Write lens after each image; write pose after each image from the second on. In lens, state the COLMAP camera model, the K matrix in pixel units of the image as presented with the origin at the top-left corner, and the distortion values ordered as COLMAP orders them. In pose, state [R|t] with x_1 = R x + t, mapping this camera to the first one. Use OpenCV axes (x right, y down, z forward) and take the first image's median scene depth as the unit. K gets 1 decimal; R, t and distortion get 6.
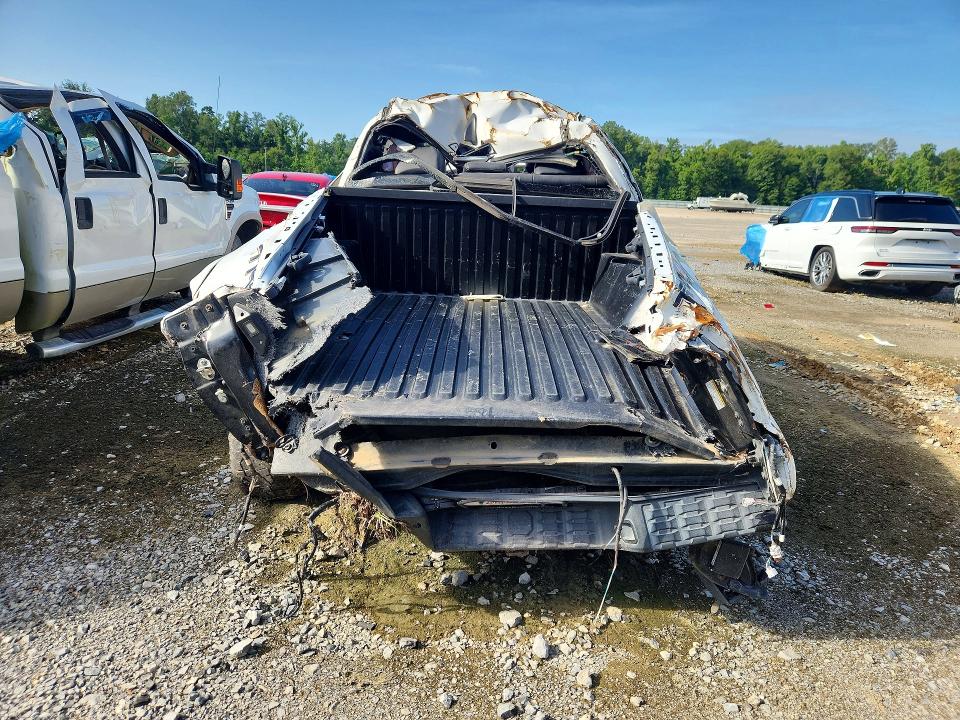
lens RADIAL K [[698.6, 0, 497.5], [0, 698.6, 364.6], [0, 0, 1]] dist [0.007891, -0.000533]
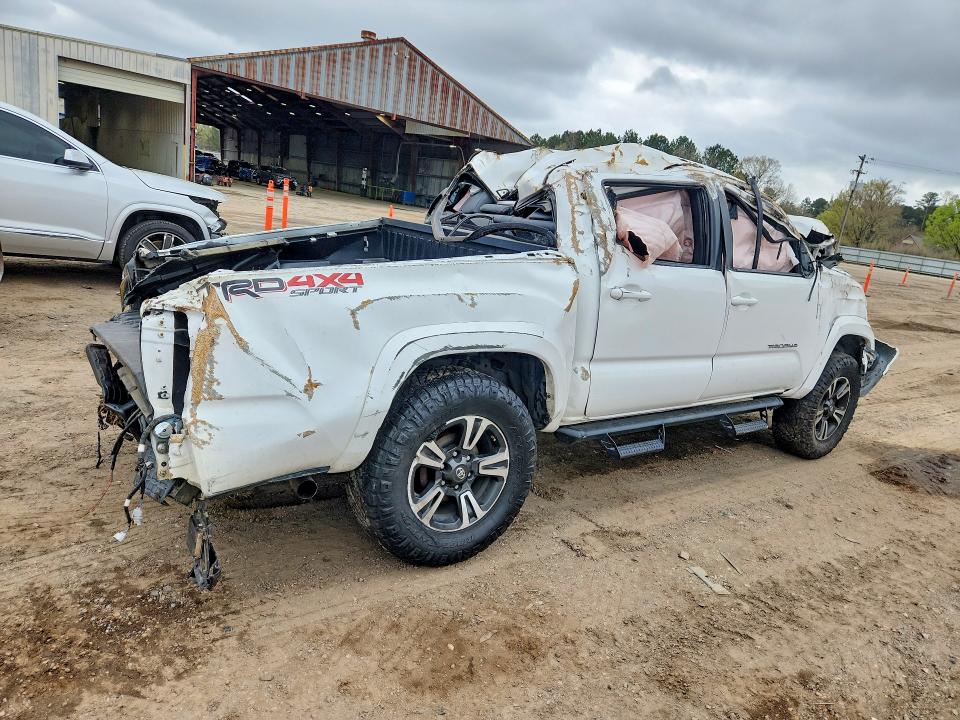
lens RADIAL K [[692.6, 0, 481.2], [0, 692.6, 387.1], [0, 0, 1]] dist [0.047604, -0.002230]
pose [[0.594835, 0.222921, -0.772320, 1.343775], [-0.289827, 0.955632, 0.052609, -0.116328], [0.749781, 0.192545, 0.633052, 0.577945]]
